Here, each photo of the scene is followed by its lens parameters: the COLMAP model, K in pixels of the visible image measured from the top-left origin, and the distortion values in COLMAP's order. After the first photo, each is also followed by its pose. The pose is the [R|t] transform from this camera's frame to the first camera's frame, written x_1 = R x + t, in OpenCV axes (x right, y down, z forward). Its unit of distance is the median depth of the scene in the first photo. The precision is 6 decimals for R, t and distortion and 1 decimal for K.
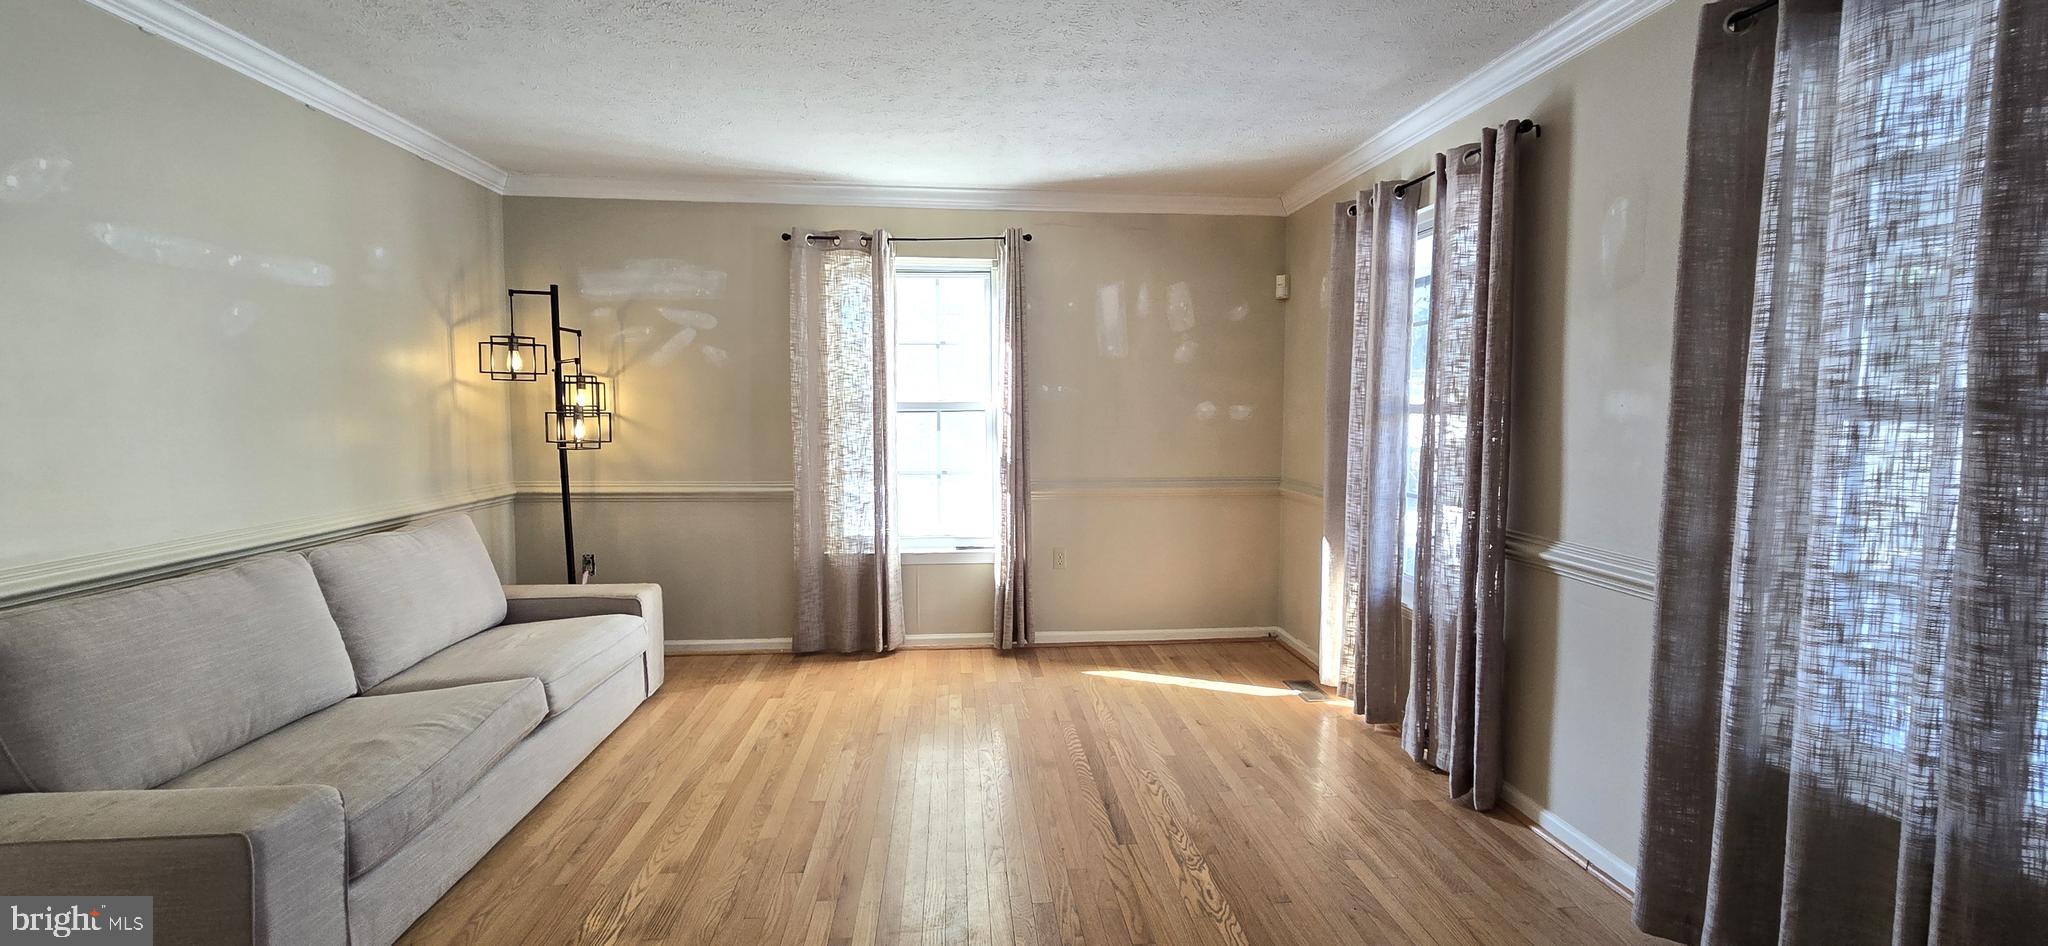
lens RADIAL K [[843.7, 0, 1030.1], [0, 843.7, 466.5], [0, 0, 1]] dist [-0.002770, 0.000419]
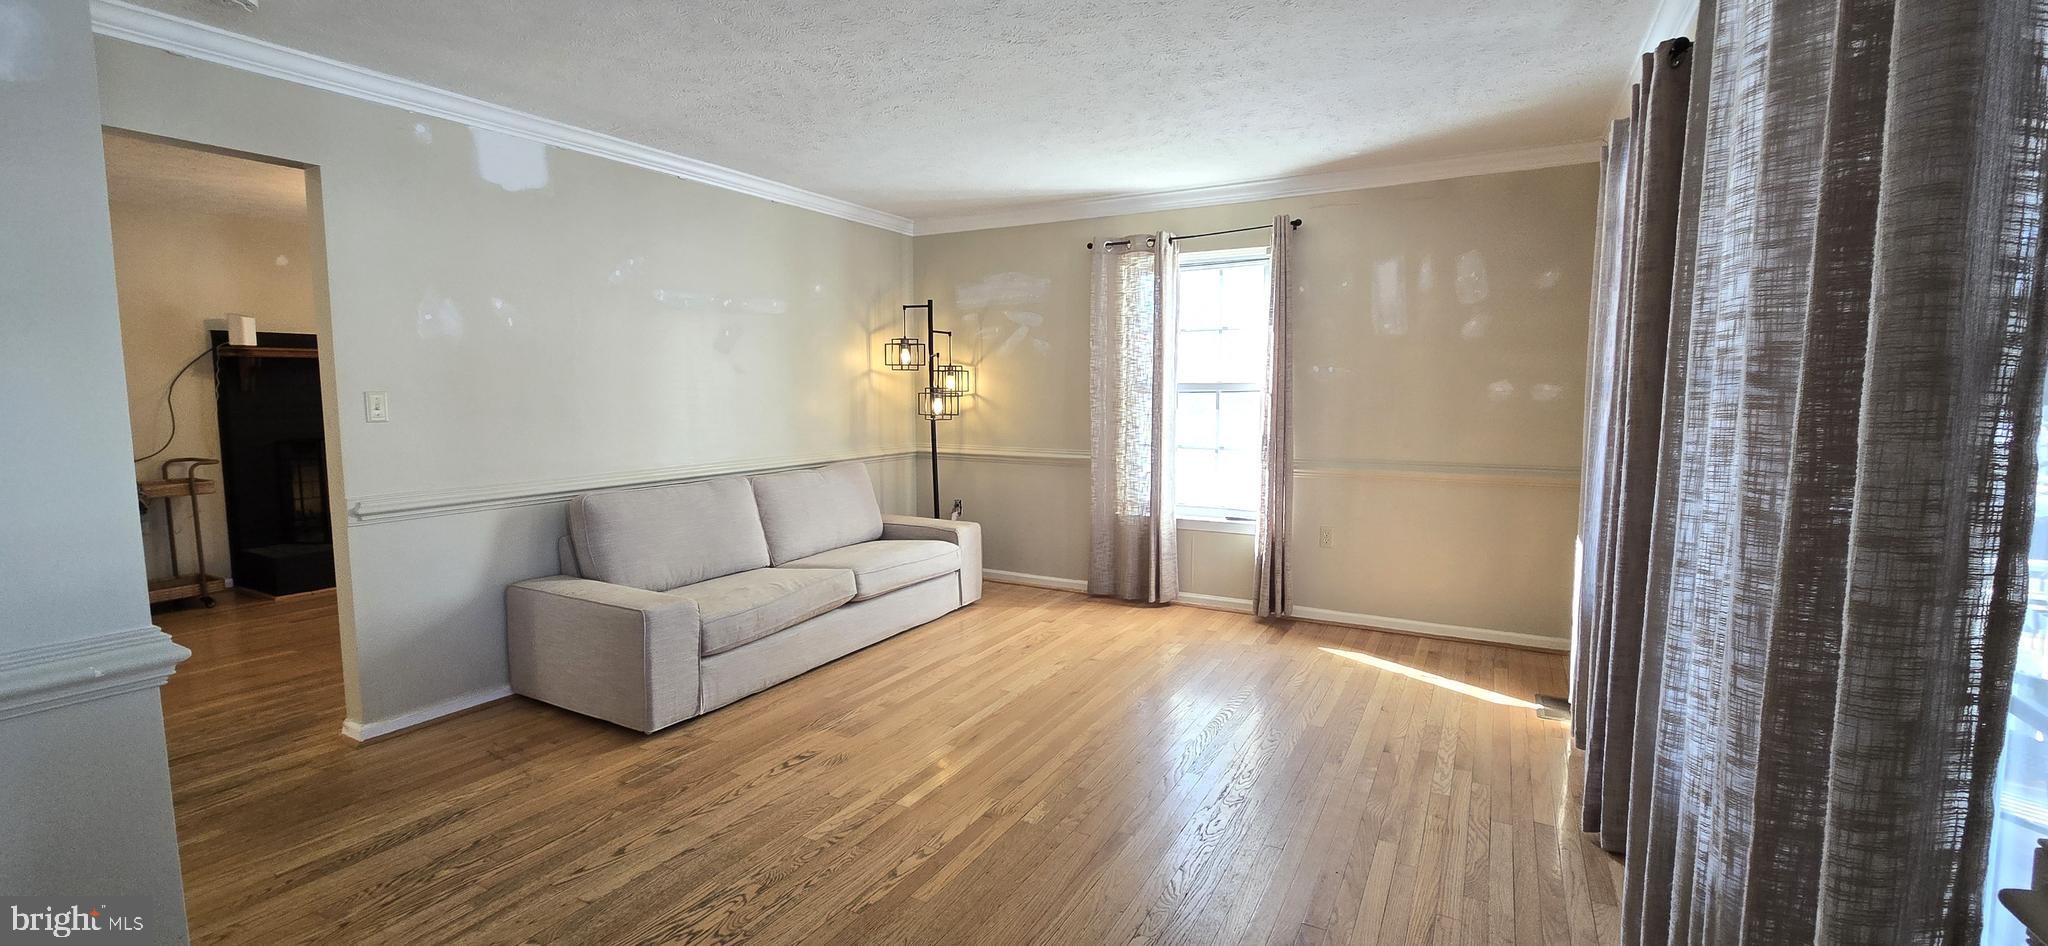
lens RADIAL K [[836.5, 0, 1029.2], [0, 836.5, 463.3], [0, 0, 1]] dist [0.001543, 0.000159]
pose [[0.822864, 0.046514, -0.566332, 0.324650], [-0.036319, 0.998911, 0.029272, 0.004311], [0.567077, -0.003518, 0.823657, -0.027575]]
